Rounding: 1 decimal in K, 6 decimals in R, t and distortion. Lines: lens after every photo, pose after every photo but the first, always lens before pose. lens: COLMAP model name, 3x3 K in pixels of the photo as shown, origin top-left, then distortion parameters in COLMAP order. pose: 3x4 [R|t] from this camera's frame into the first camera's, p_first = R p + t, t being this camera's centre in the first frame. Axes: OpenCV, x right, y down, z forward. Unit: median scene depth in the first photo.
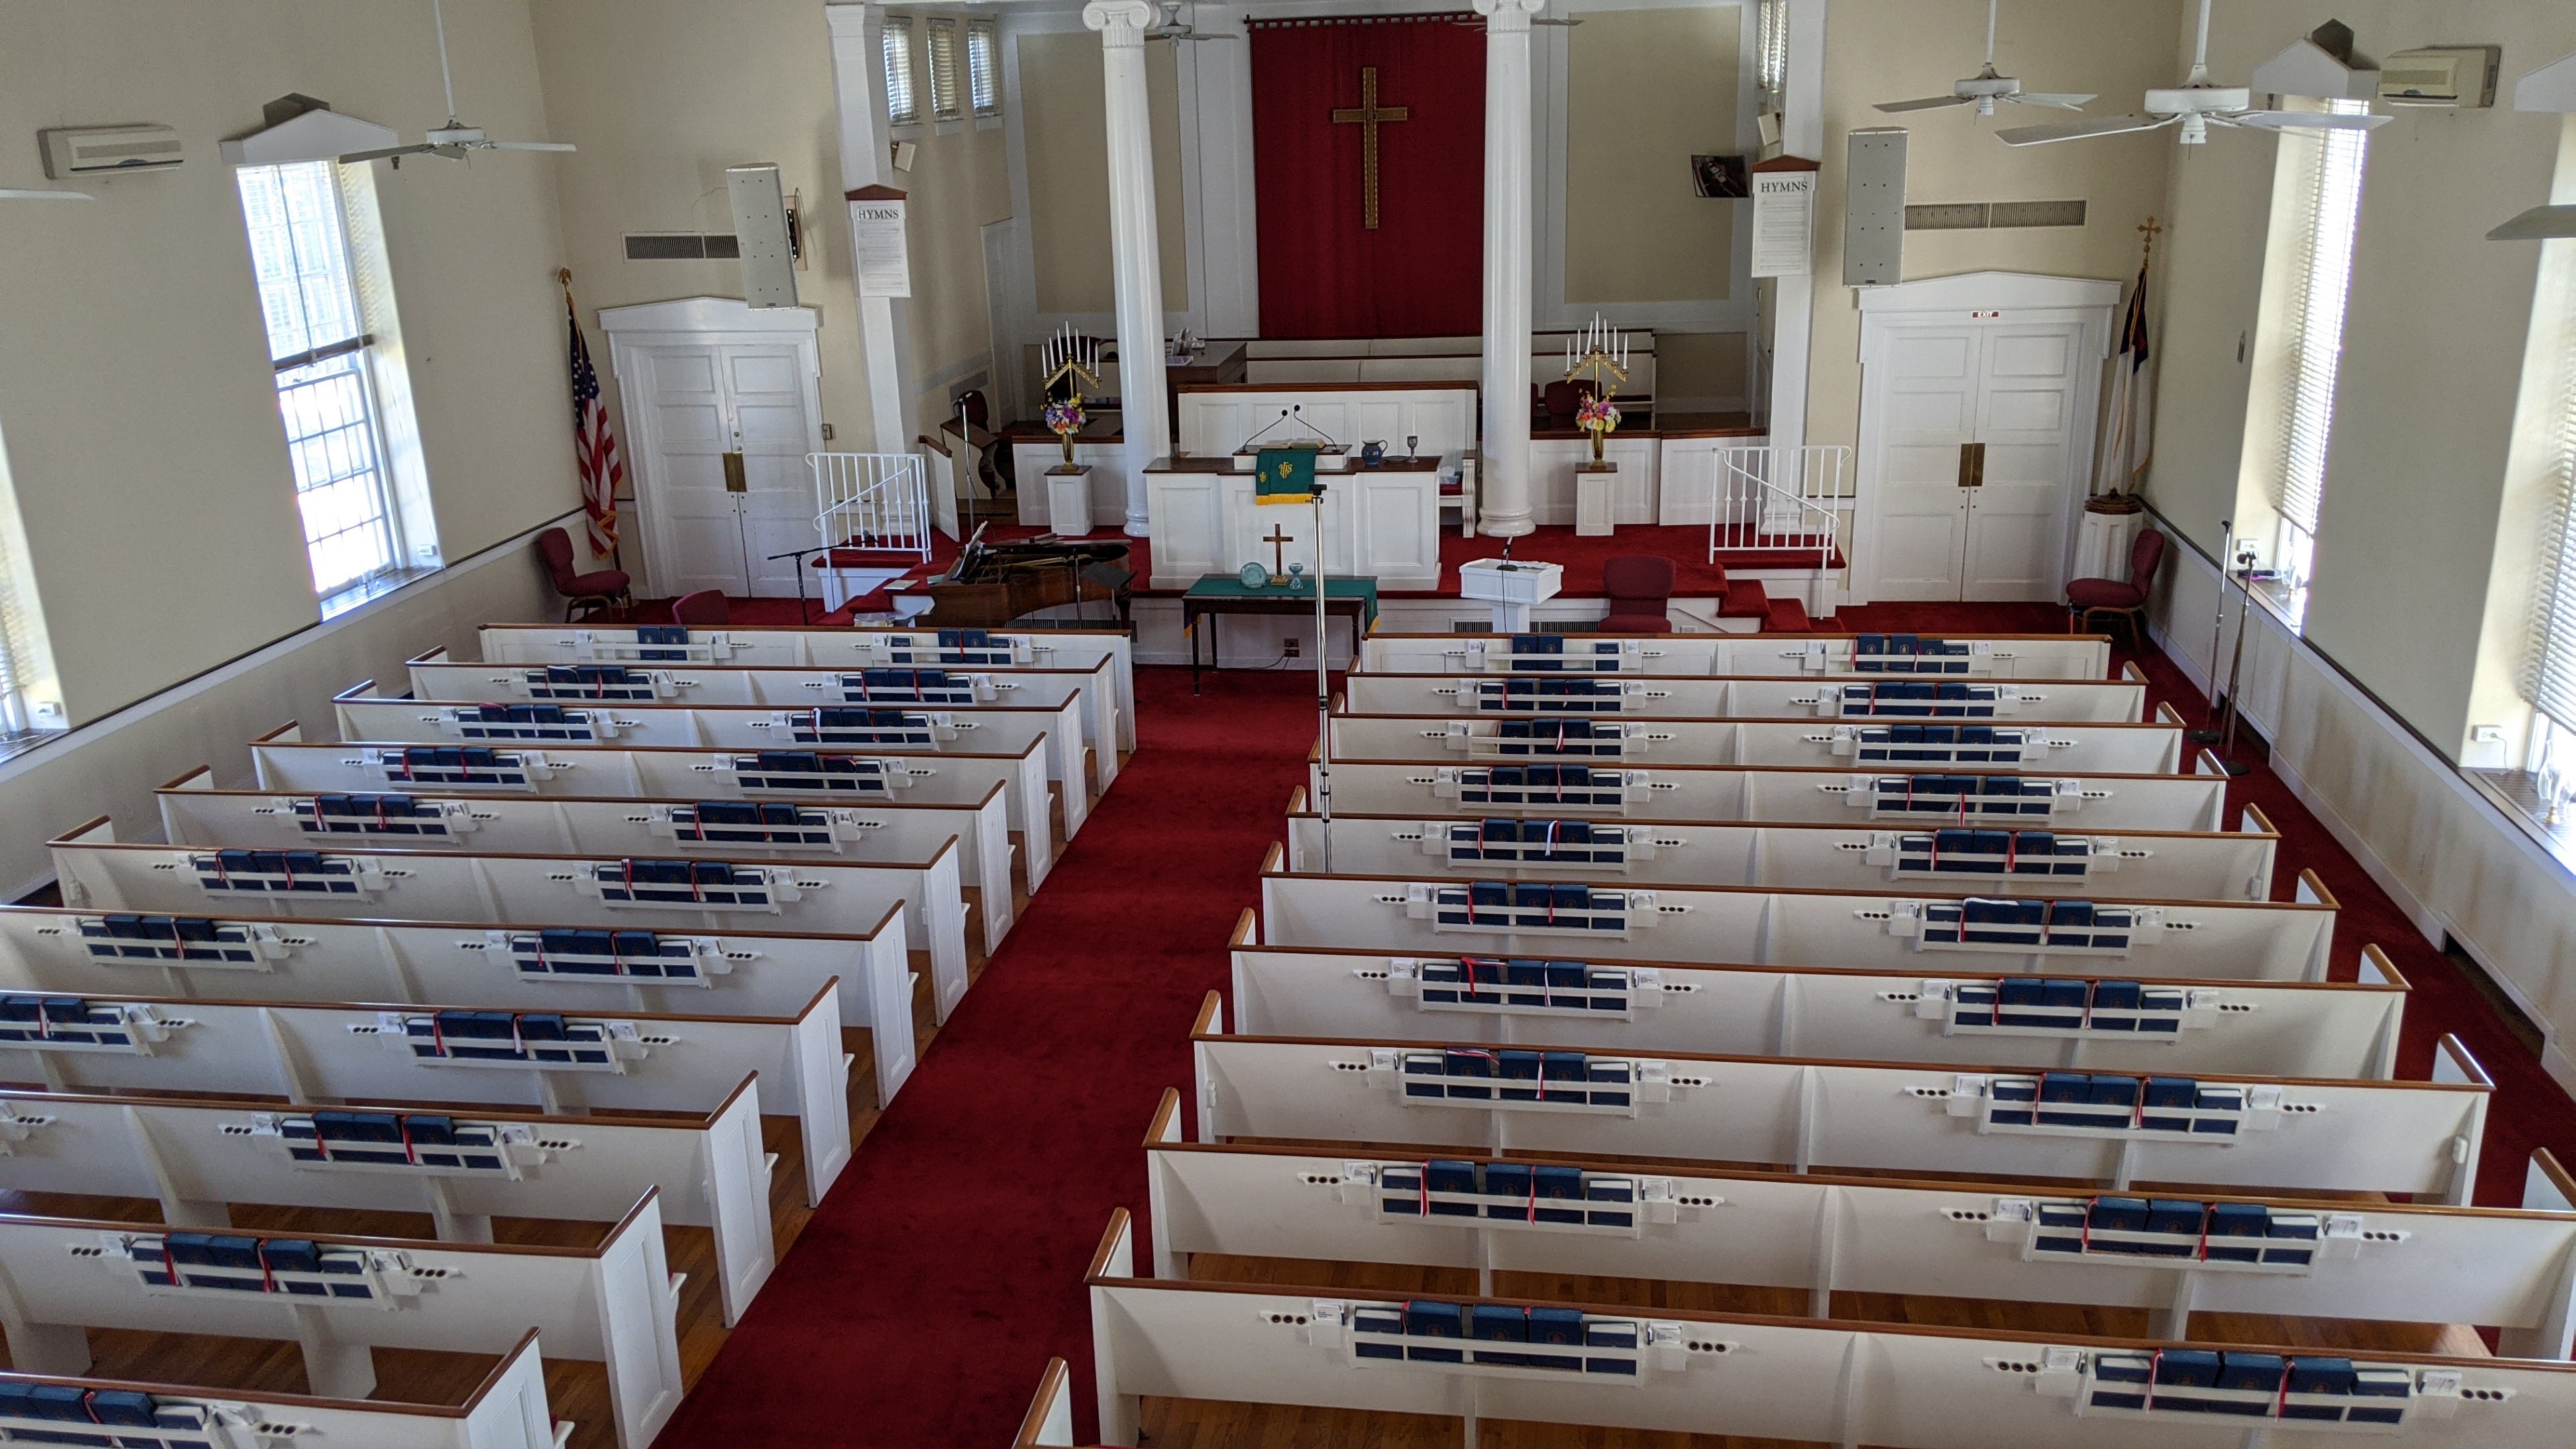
lens RADIAL K [[2060.1, 0, 1288.0], [0, 2060.1, 724.5], [0, 0, 1]] dist [0.051306, -0.101483]
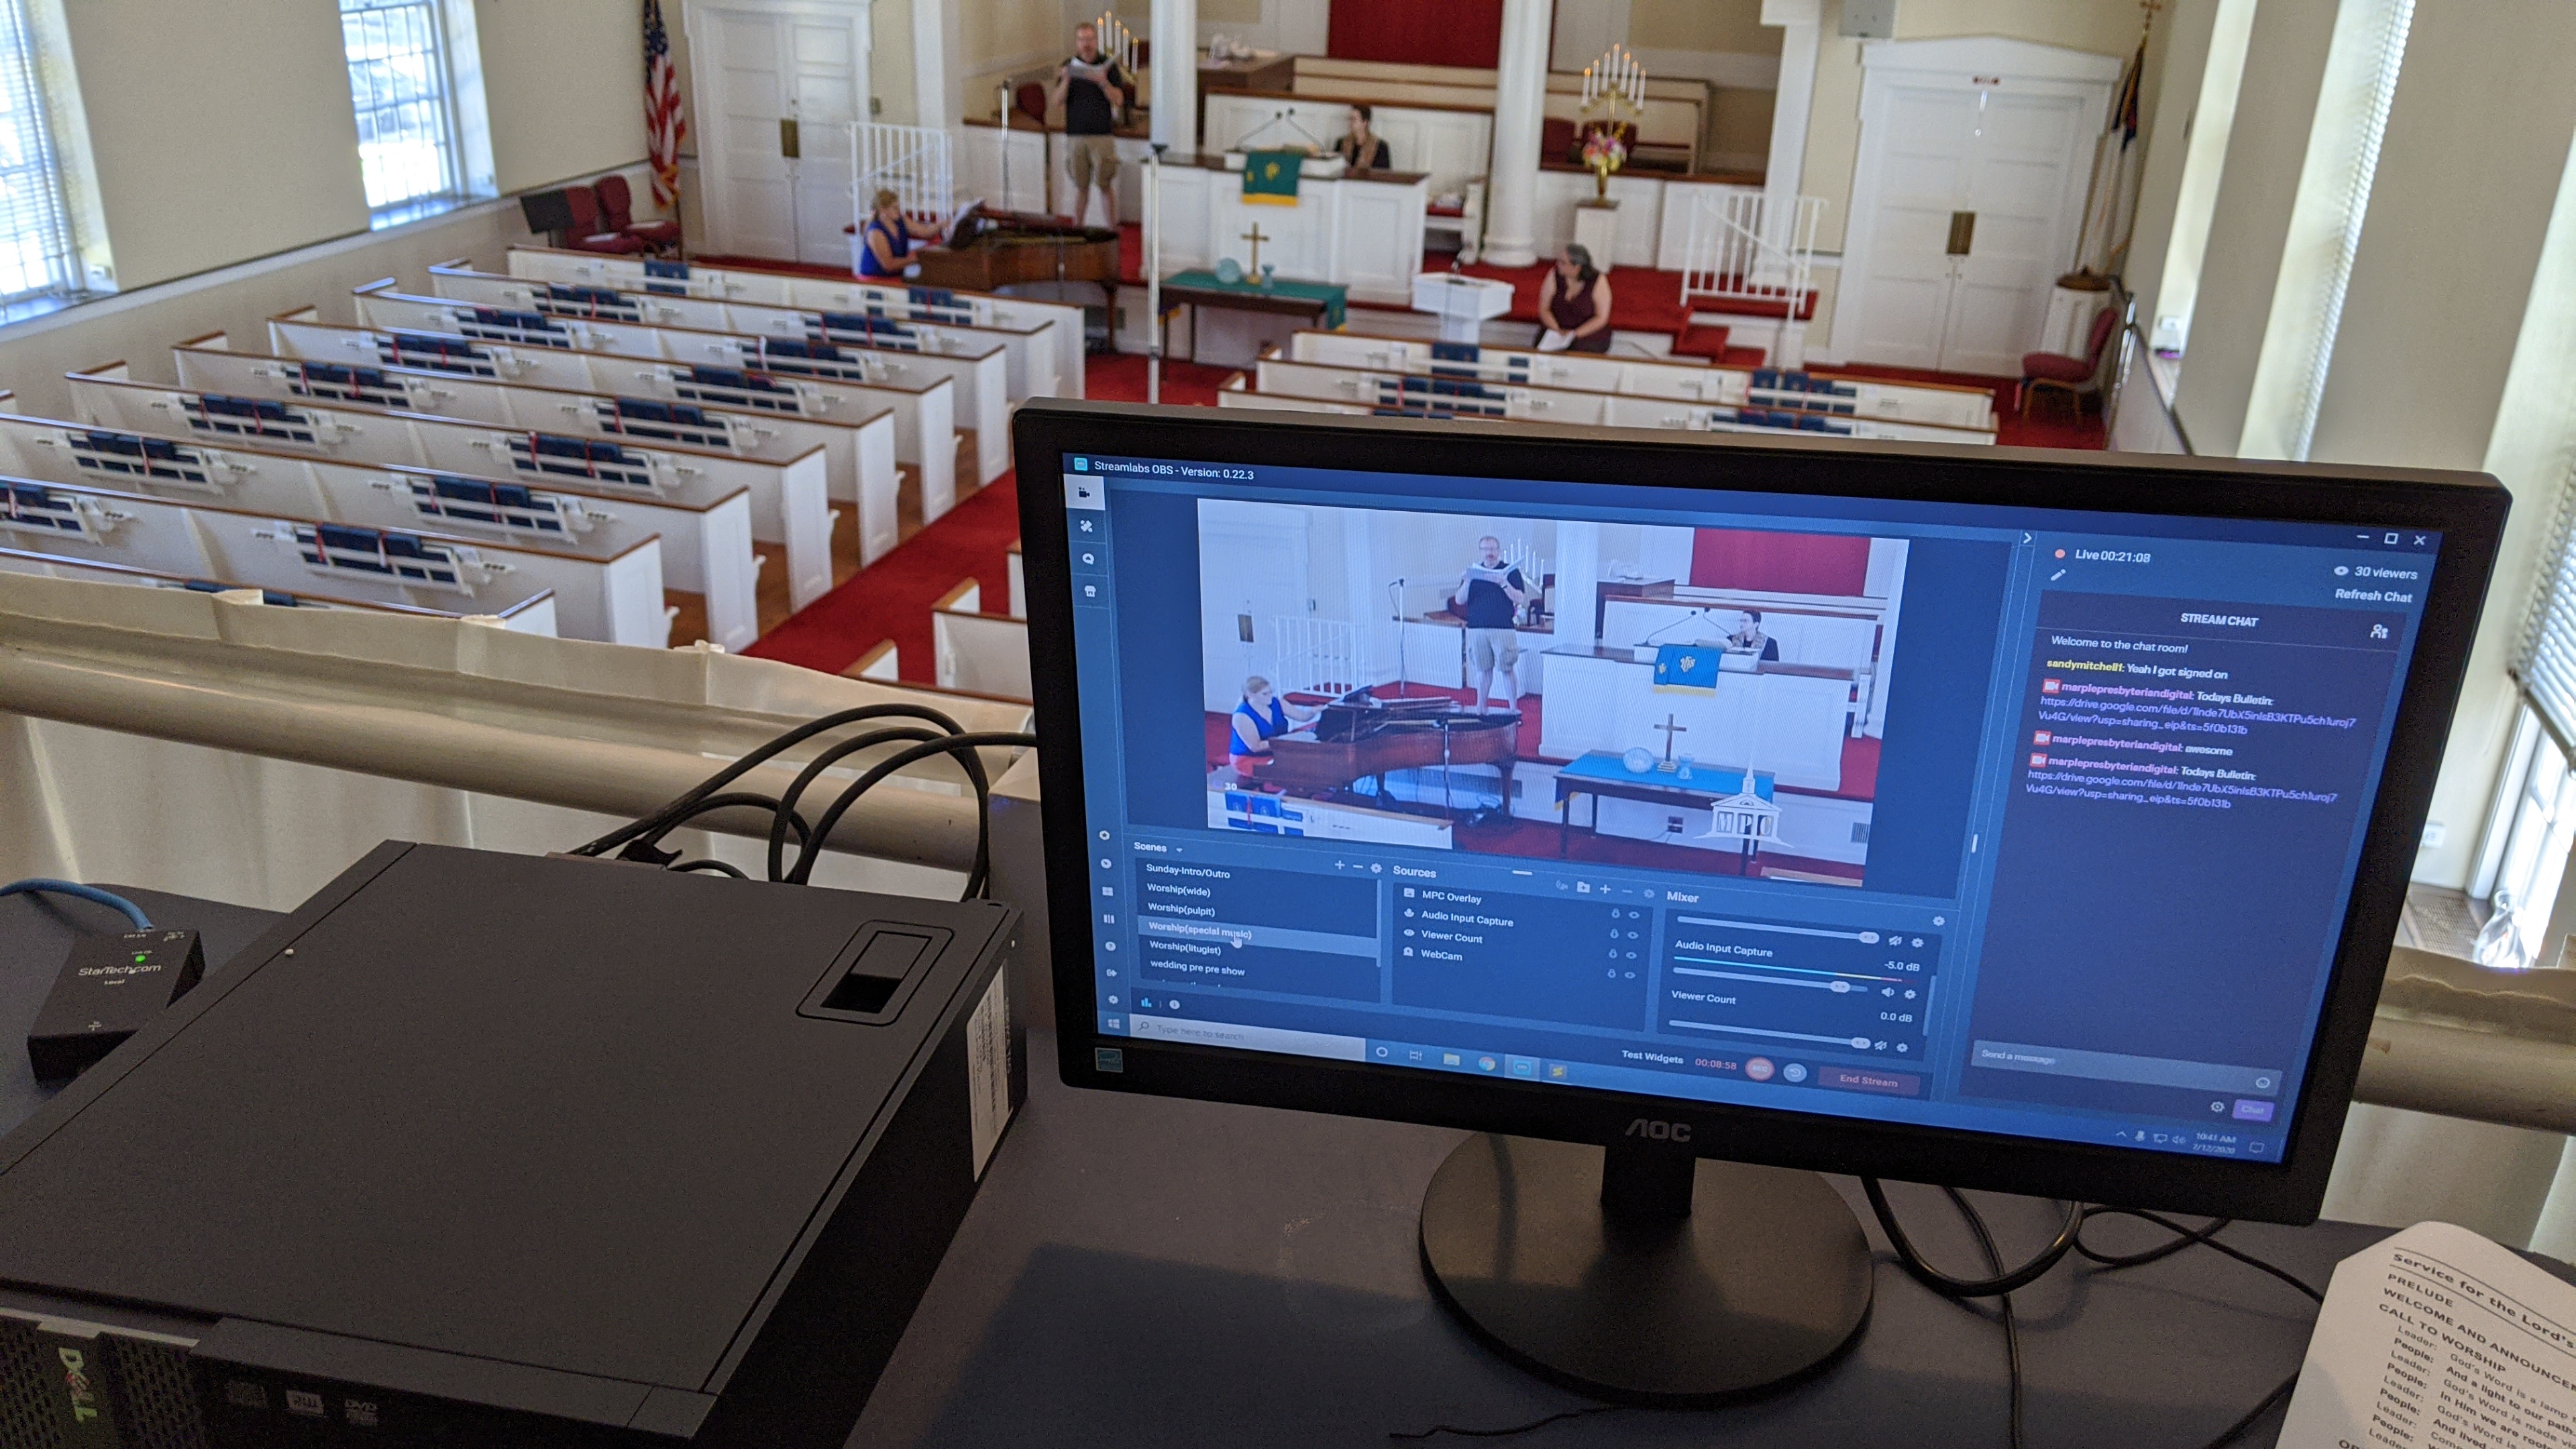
lens RADIAL K [[2075.5, 0, 1288.0], [0, 2075.5, 724.5], [0, 0, 1]] dist [-0.004359, -0.000656]
pose [[0.989828, 0.113161, -0.086232, 0.147585], [-0.103284, 0.988385, 0.111479, 0.039218], [0.097846, -0.101439, 0.990018, -0.067854]]
